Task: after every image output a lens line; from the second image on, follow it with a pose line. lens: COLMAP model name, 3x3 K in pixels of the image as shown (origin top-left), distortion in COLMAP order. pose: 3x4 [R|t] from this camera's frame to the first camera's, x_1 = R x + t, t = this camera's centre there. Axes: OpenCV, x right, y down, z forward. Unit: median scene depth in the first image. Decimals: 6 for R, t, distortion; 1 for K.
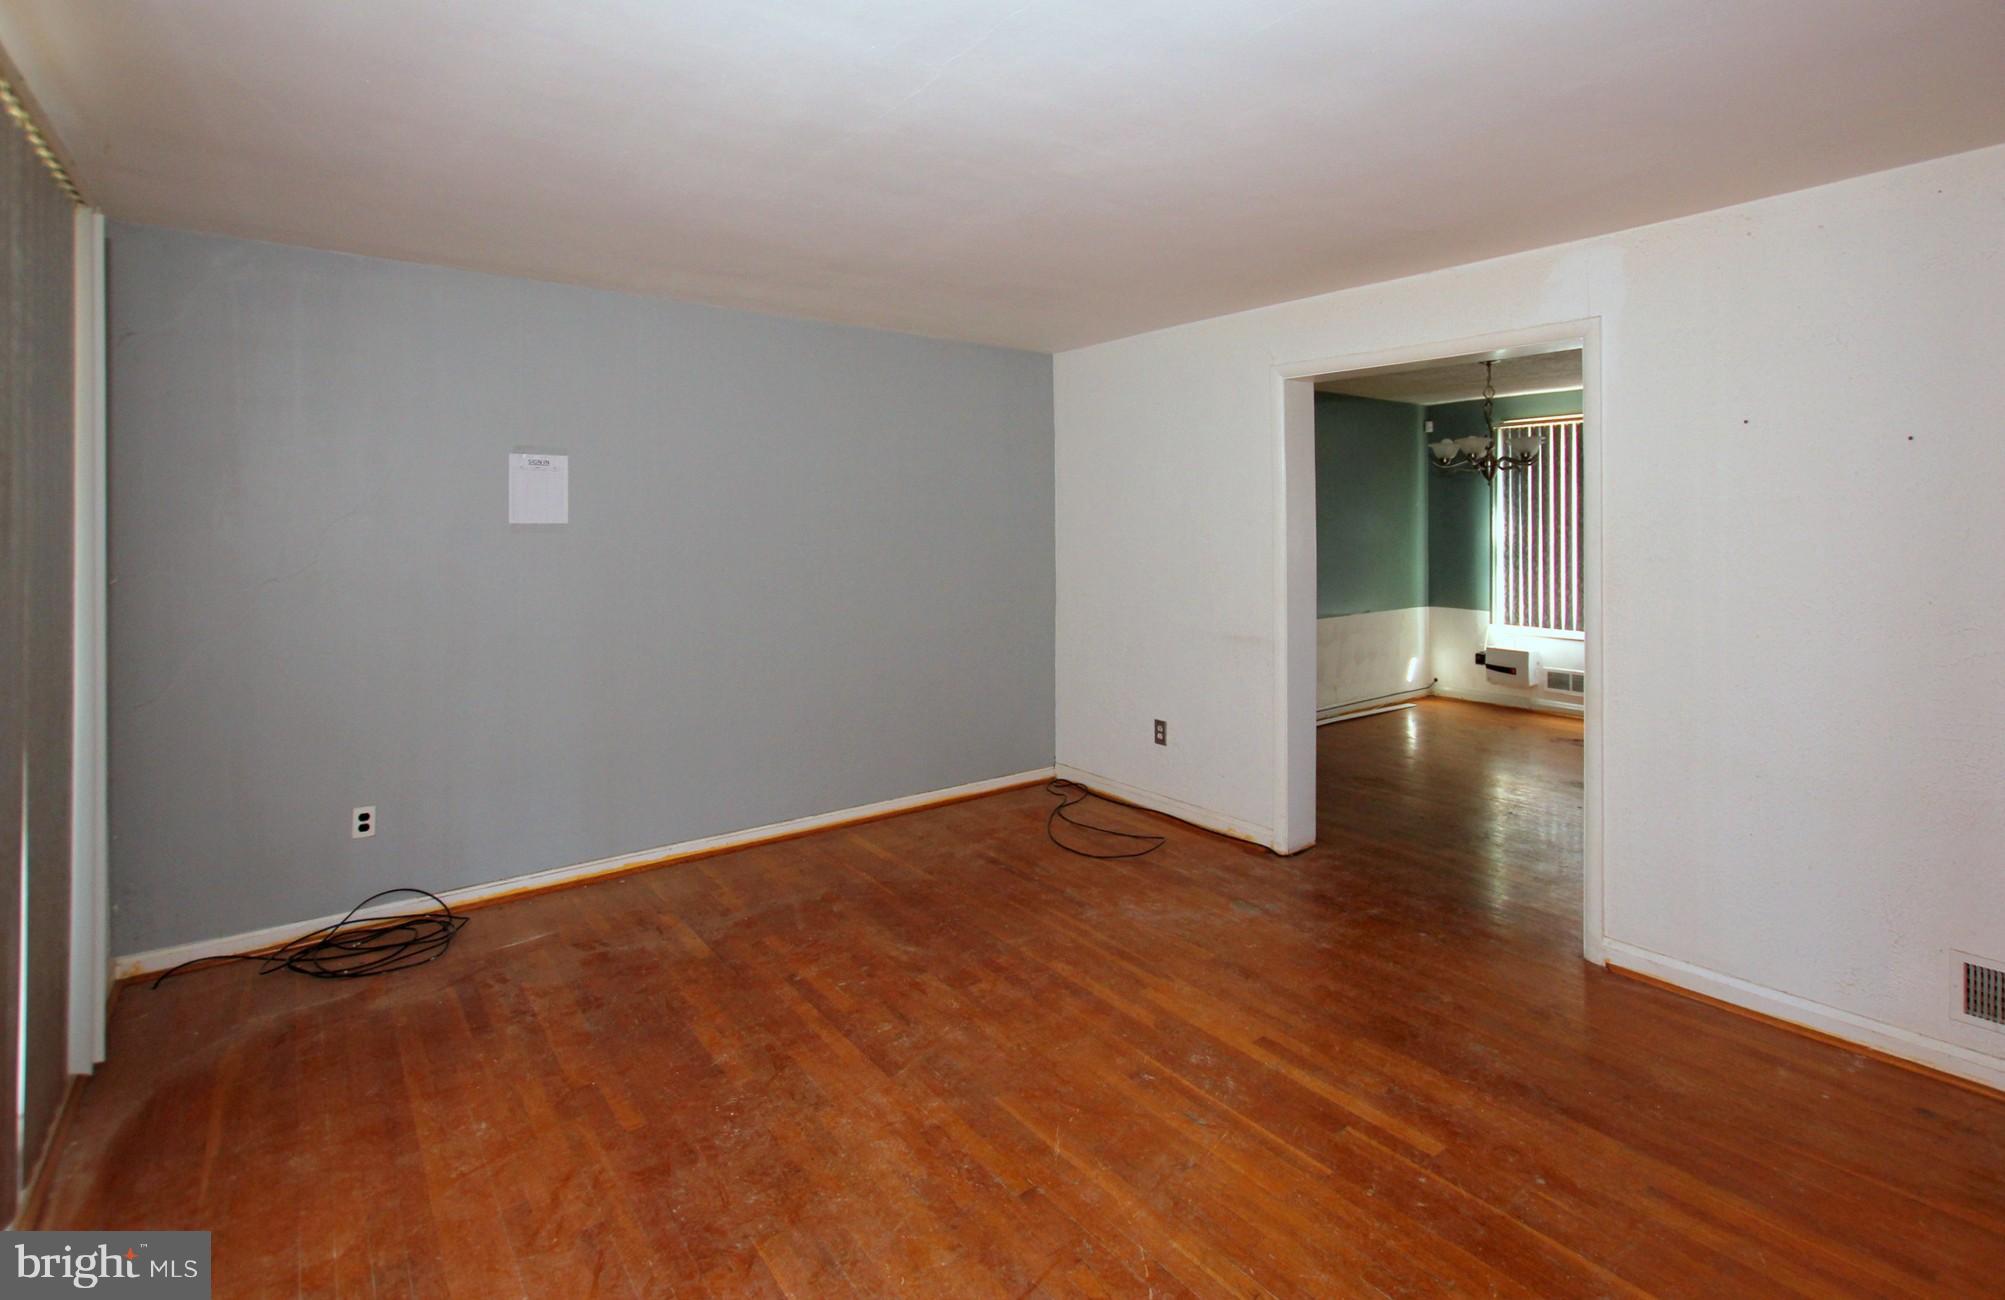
lens RADIAL K [[932.9, 0, 1036.4], [0, 932.9, 531.6], [0, 0, 1]] dist [0.001434, -0.000750]
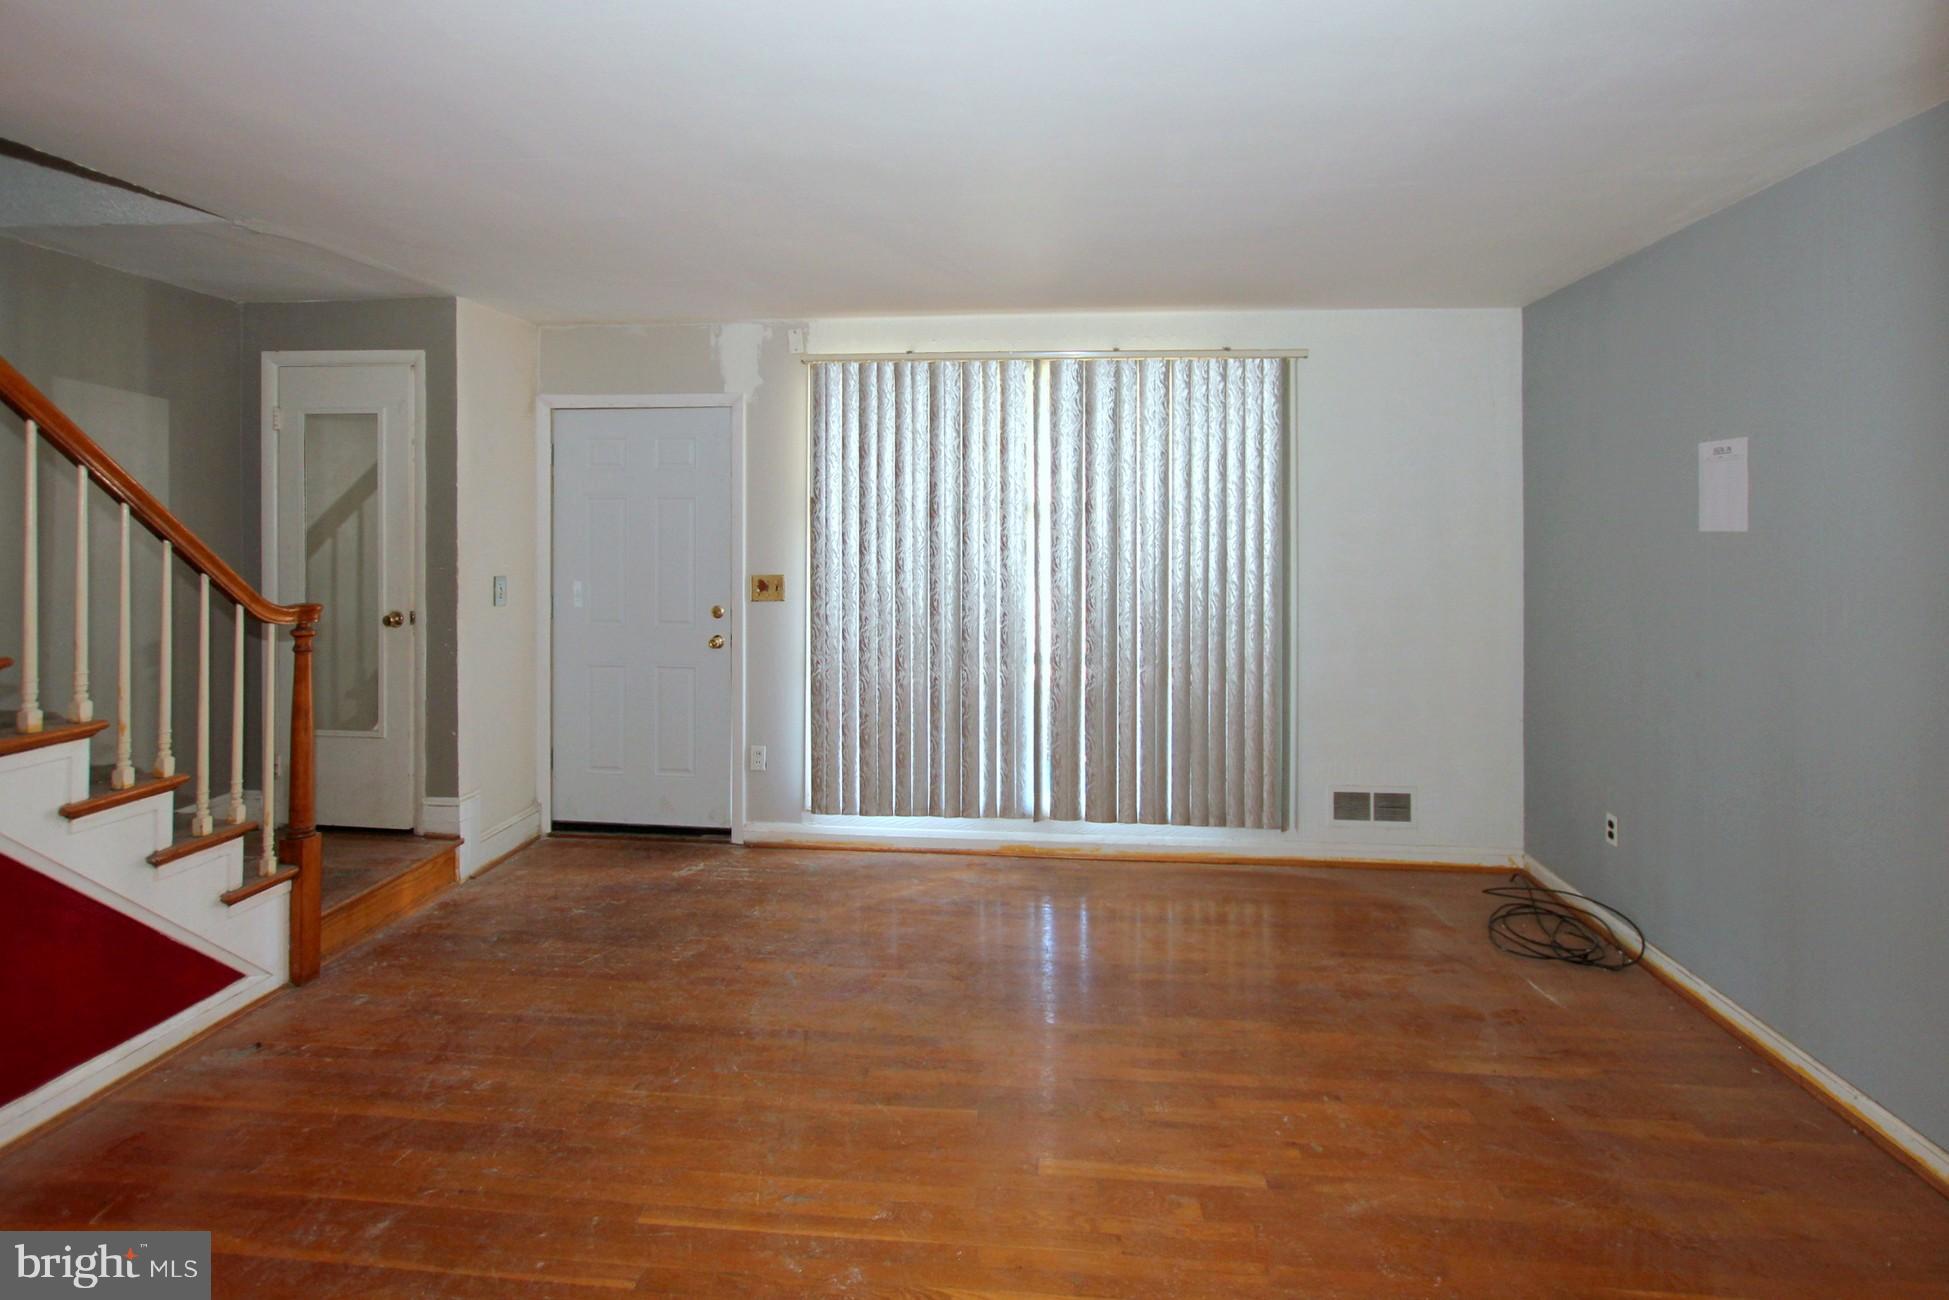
lens RADIAL K [[930.1, 0, 956.8], [0, 930.1, 529.9], [0, 0, 1]] dist [0.002473, -0.001460]
pose [[-0.704302, 0.001386, -0.709899, 0.596799], [-0.003762, 0.999977, 0.005685, -0.015648], [0.709891, 0.006674, -0.704280, 1.488427]]
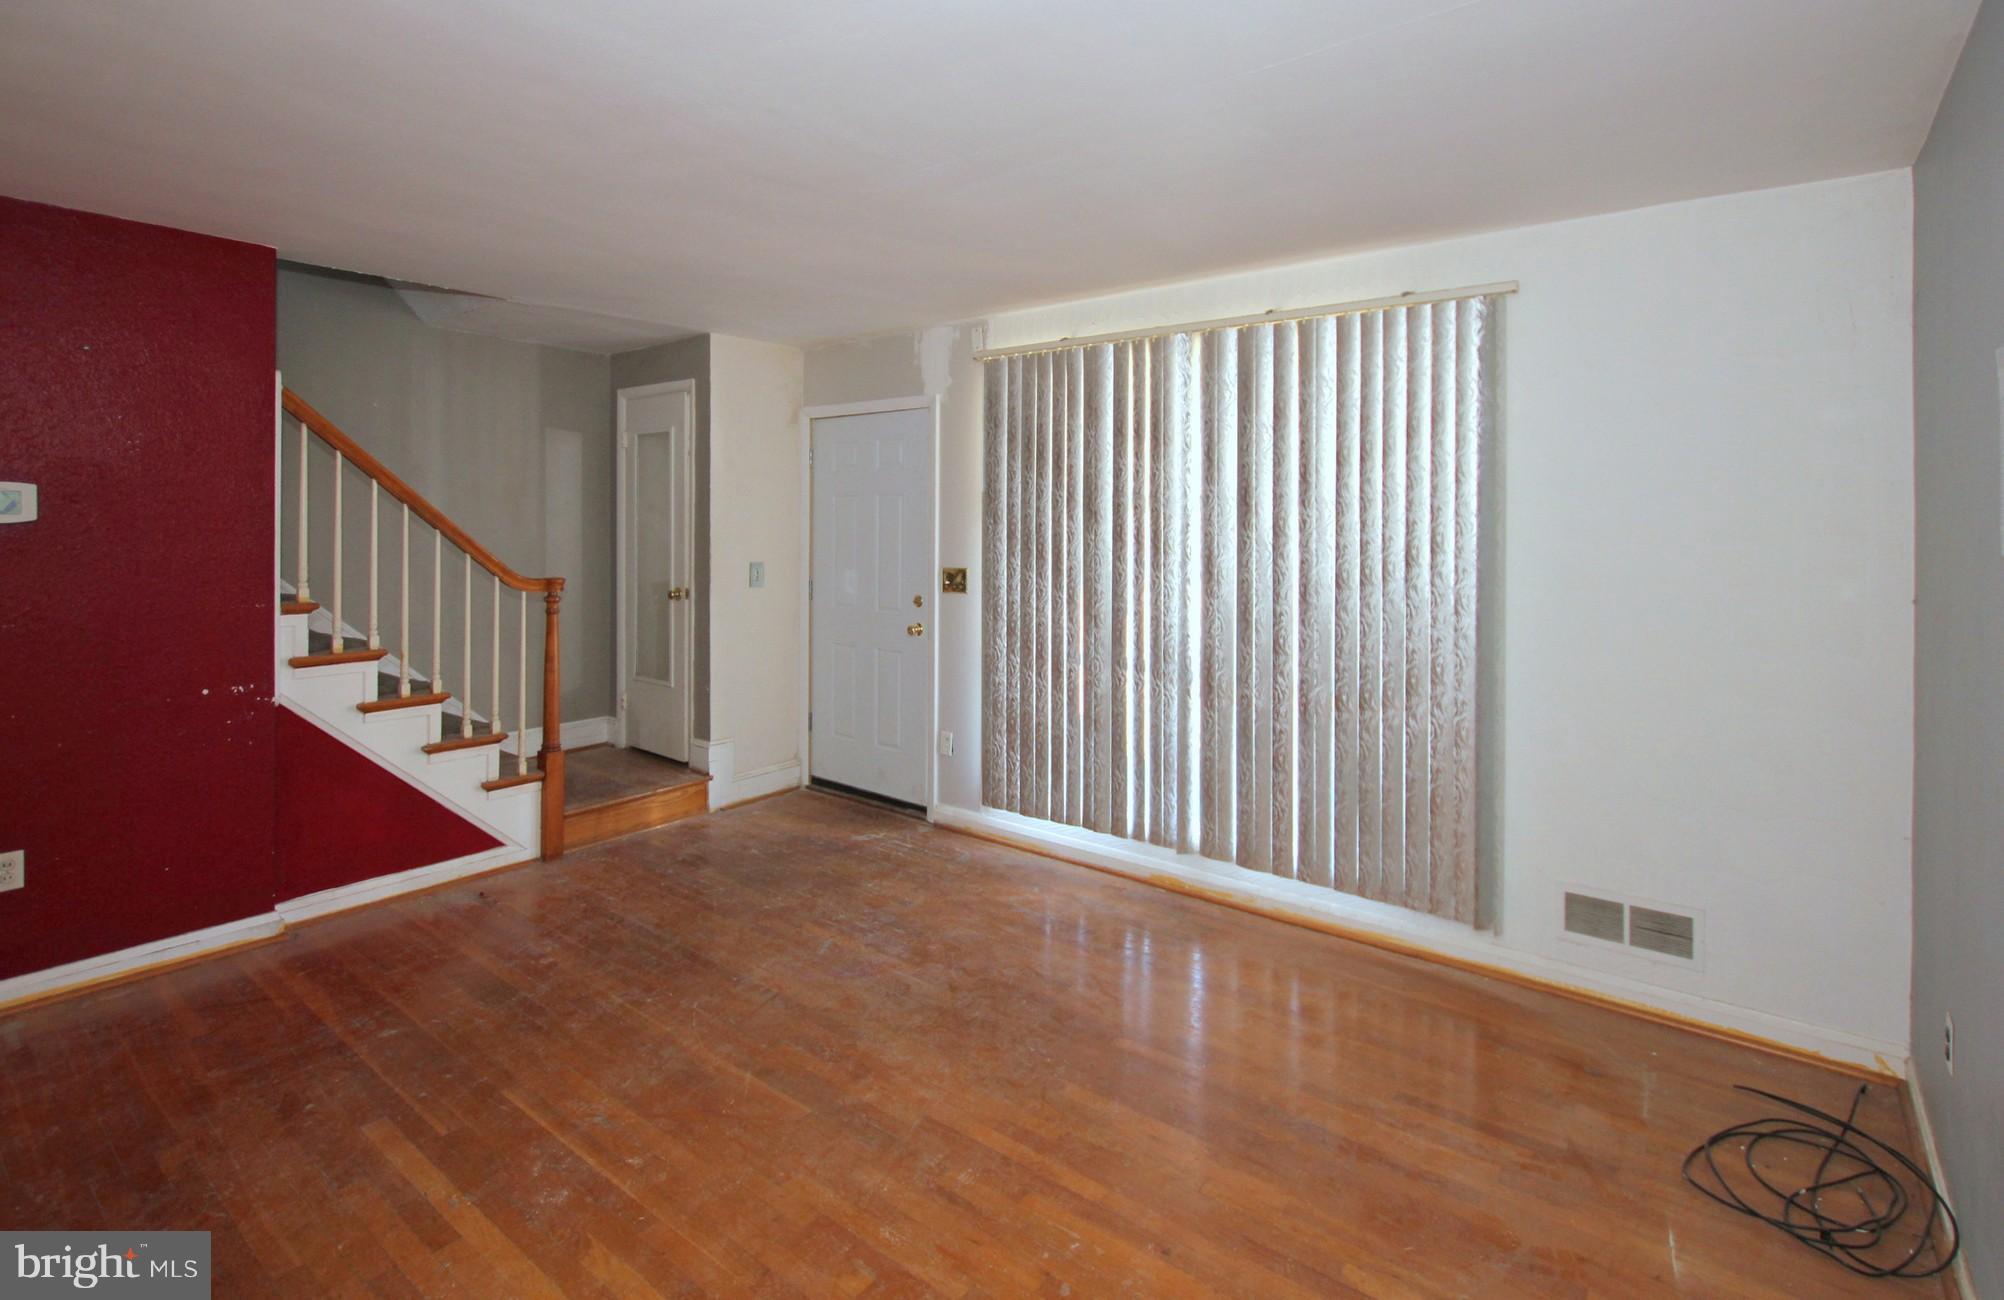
lens RADIAL K [[932.5, 0, 990.7], [0, 932.5, 526.8], [0, 0, 1]] dist [0.001434, -0.000750]
pose [[-0.974884, -0.002923, -0.222696, -0.008533], [-0.004941, 0.999952, 0.008507, -0.015489], [0.222661, 0.009394, -0.974851, 1.768971]]
